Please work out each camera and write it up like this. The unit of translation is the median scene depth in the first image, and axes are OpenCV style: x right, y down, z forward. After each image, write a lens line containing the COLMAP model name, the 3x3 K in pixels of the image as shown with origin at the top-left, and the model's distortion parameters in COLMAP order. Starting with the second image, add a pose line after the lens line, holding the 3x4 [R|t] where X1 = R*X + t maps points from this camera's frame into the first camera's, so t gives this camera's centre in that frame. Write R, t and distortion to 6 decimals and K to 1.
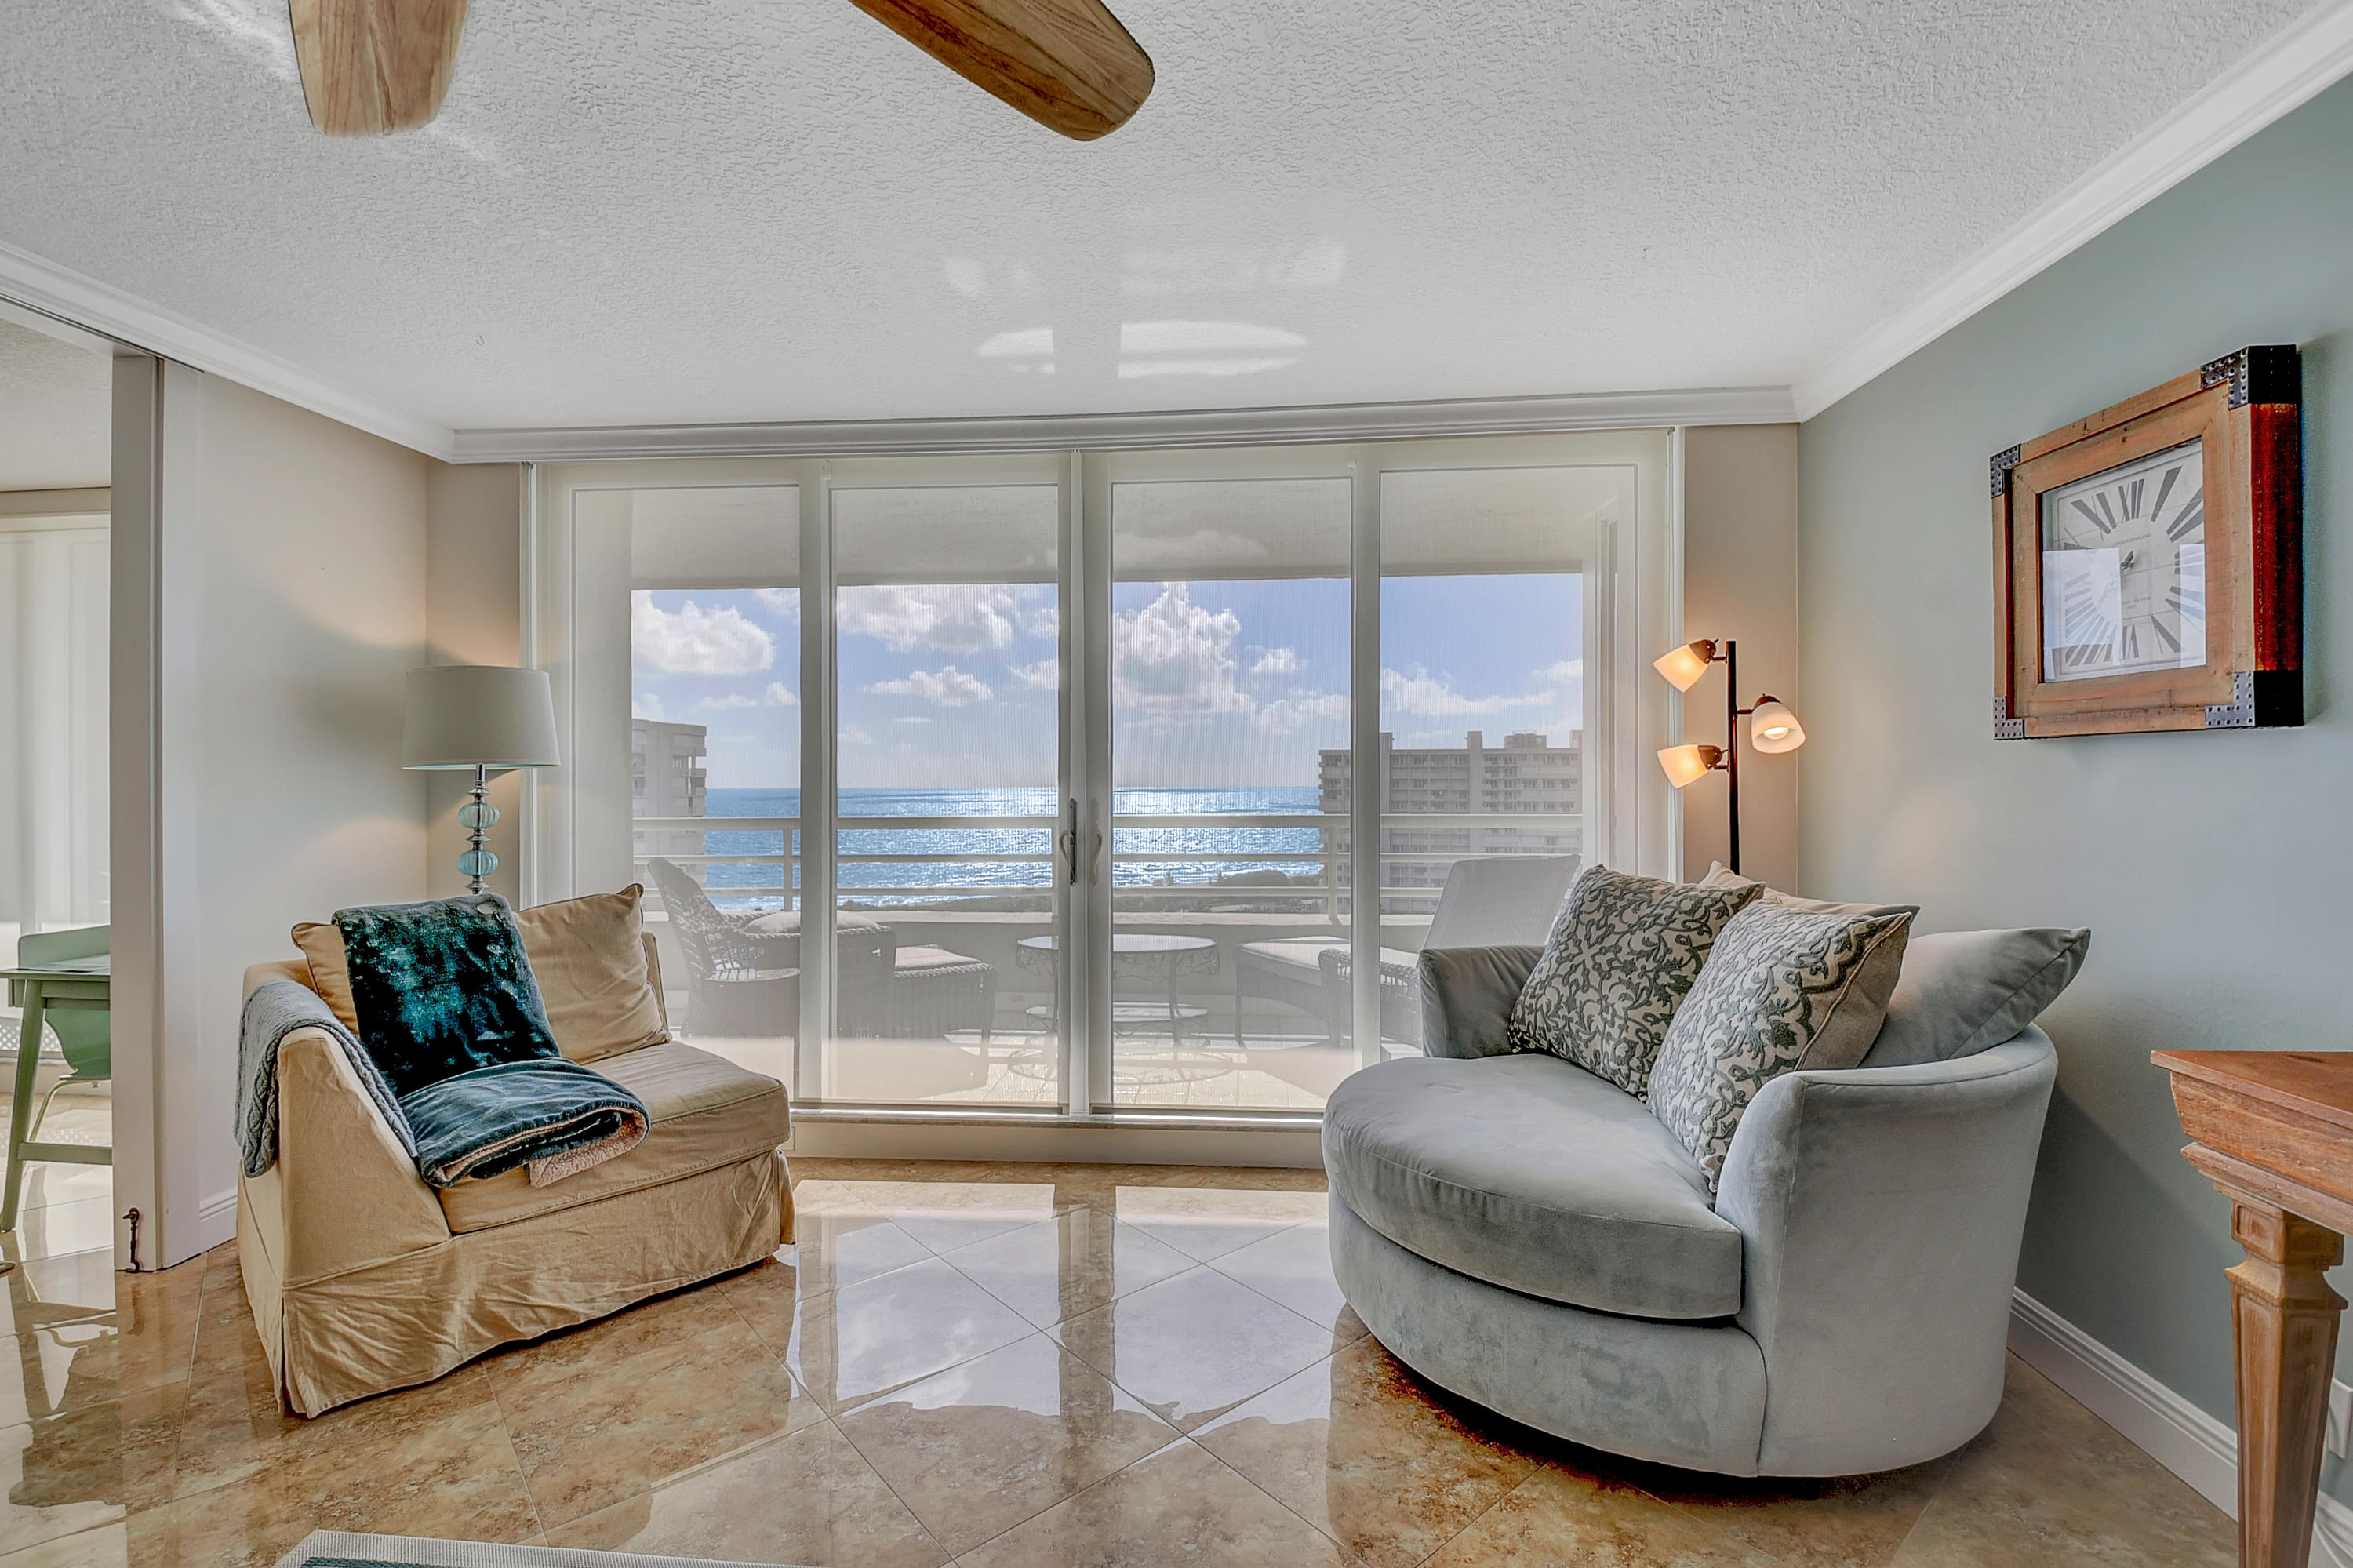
lens RADIAL K [[1018.2, 0, 1176.5], [0, 1018.2, 784.0], [0, 0, 1]] dist [0.037197, -0.027189]
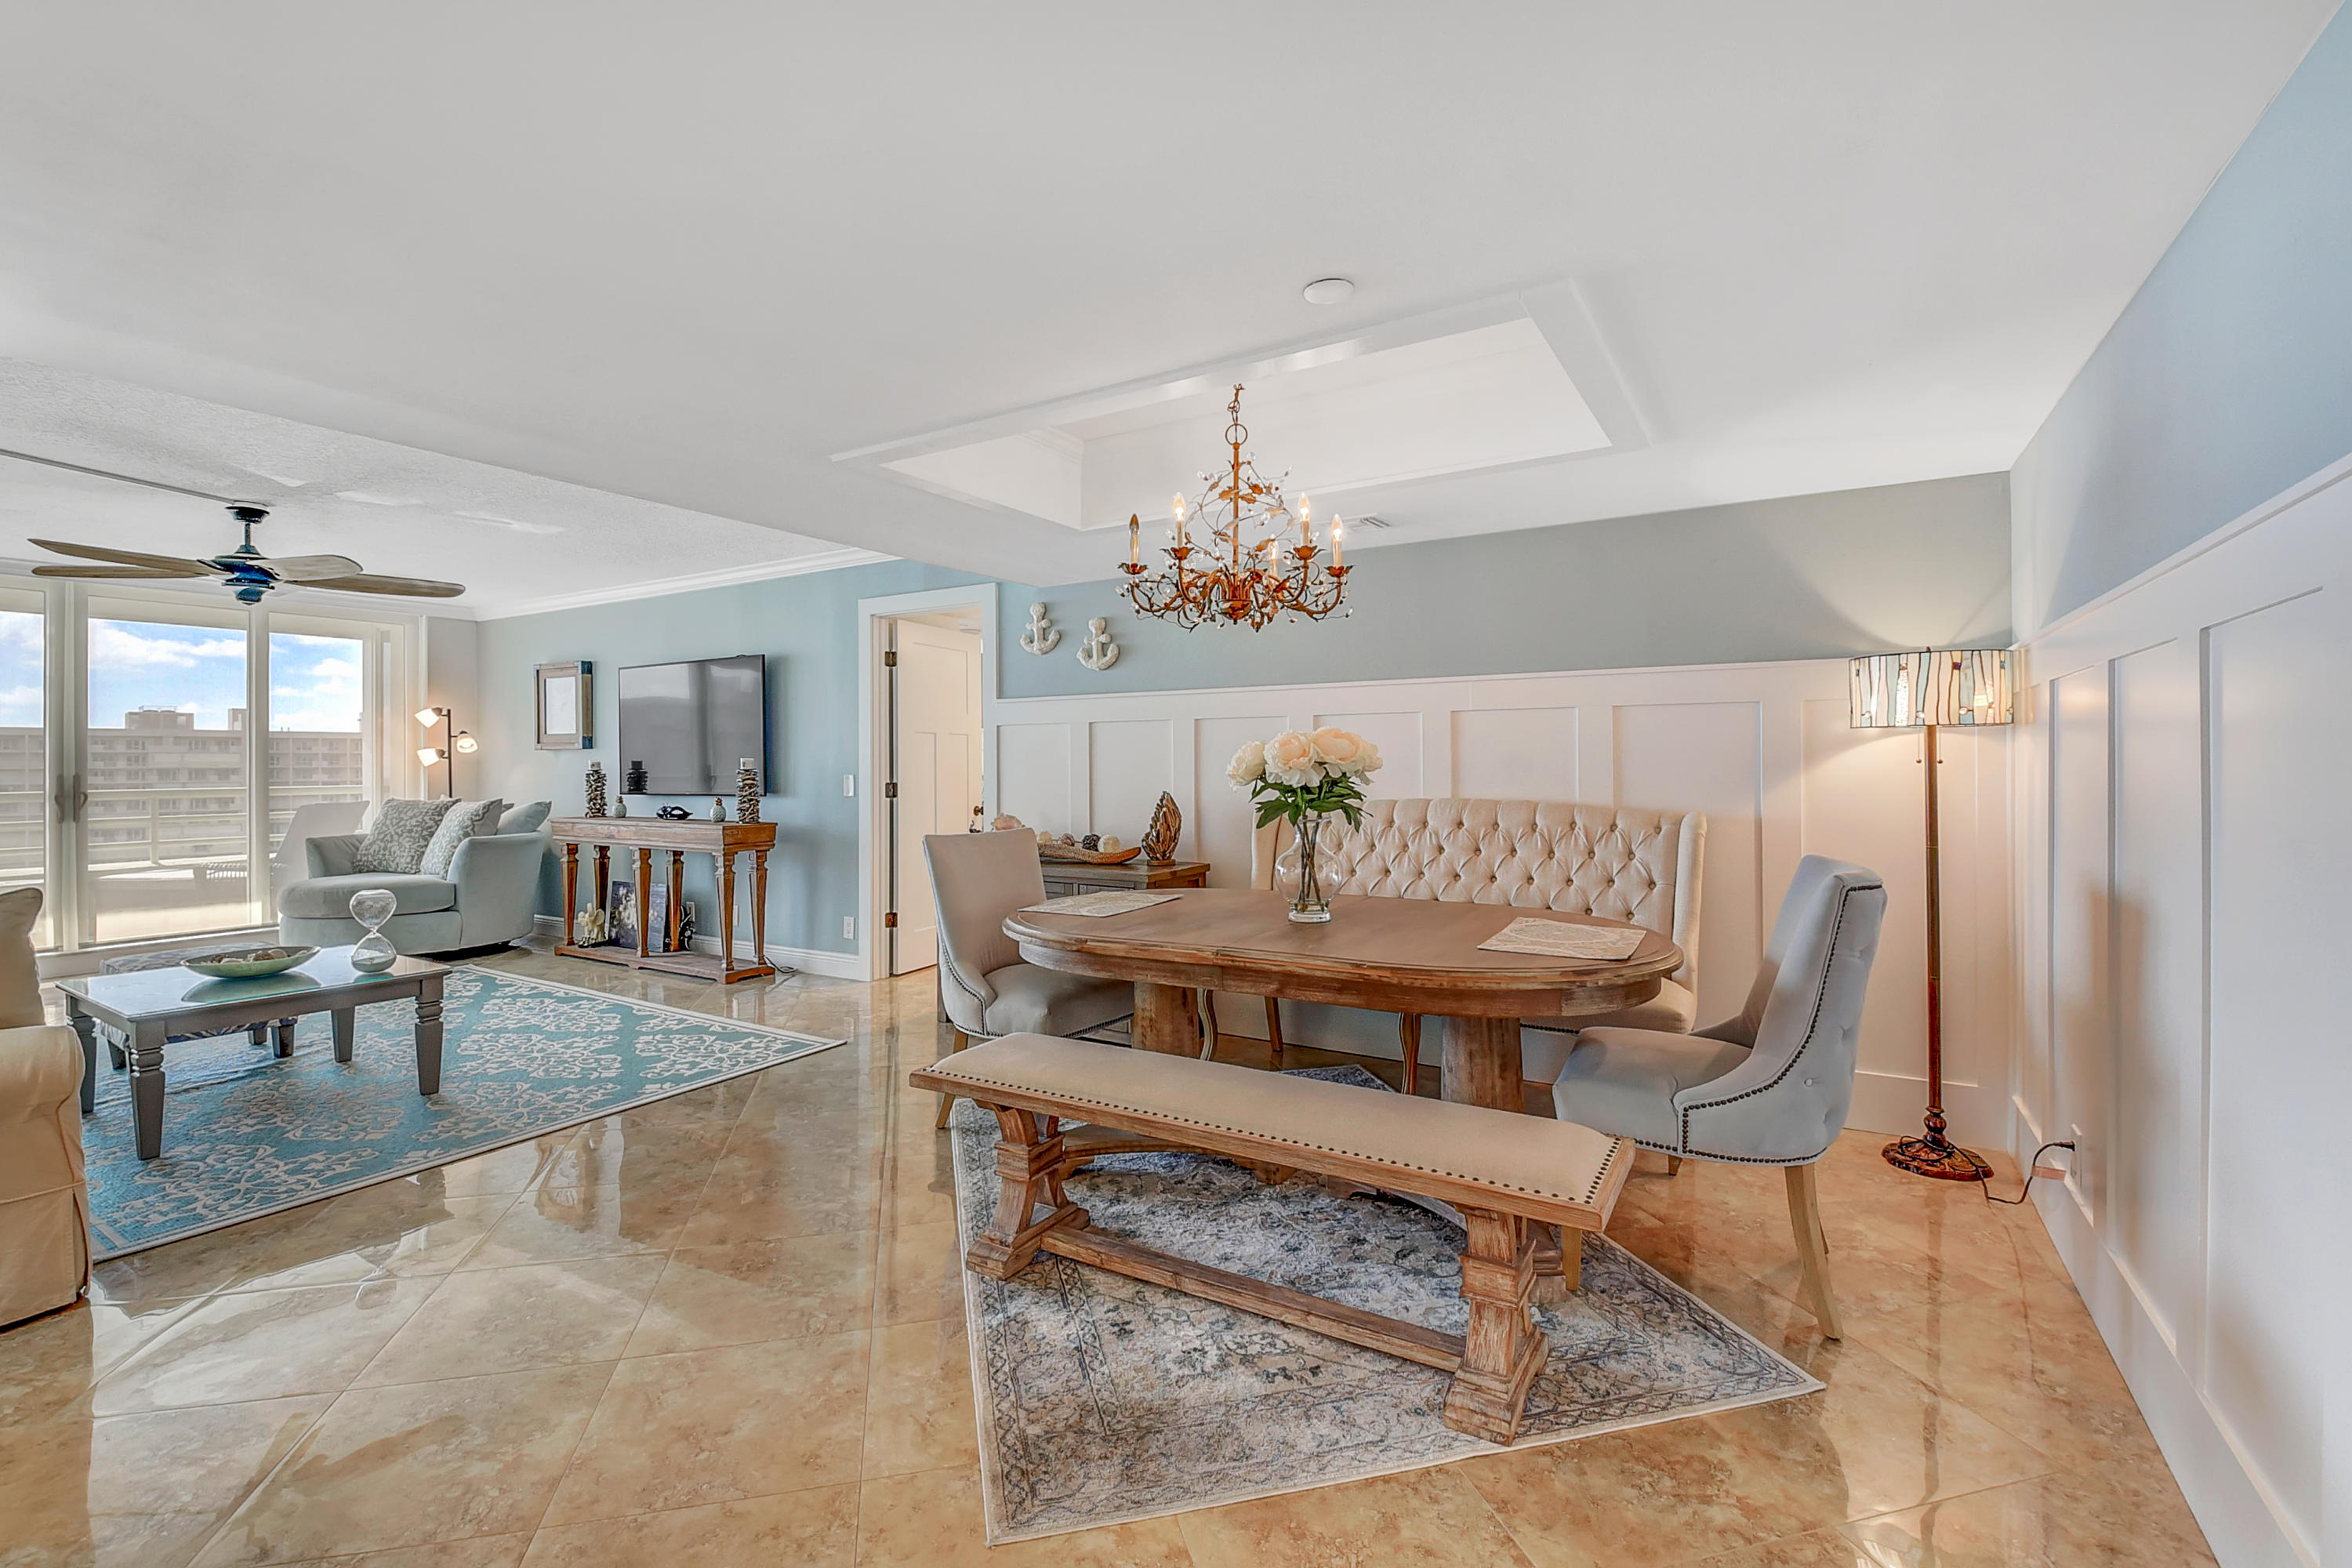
lens RADIAL K [[1049.6, 0, 1172.8], [0, 1049.6, 769.9], [0, 0, 1]] dist [0.038531, -0.031561]
pose [[0.453753, -0.004814, 0.891114, -1.042117], [0.007613, 0.999970, 0.001526, 0.024290], [-0.891095, 0.006092, 0.453776, -1.886404]]
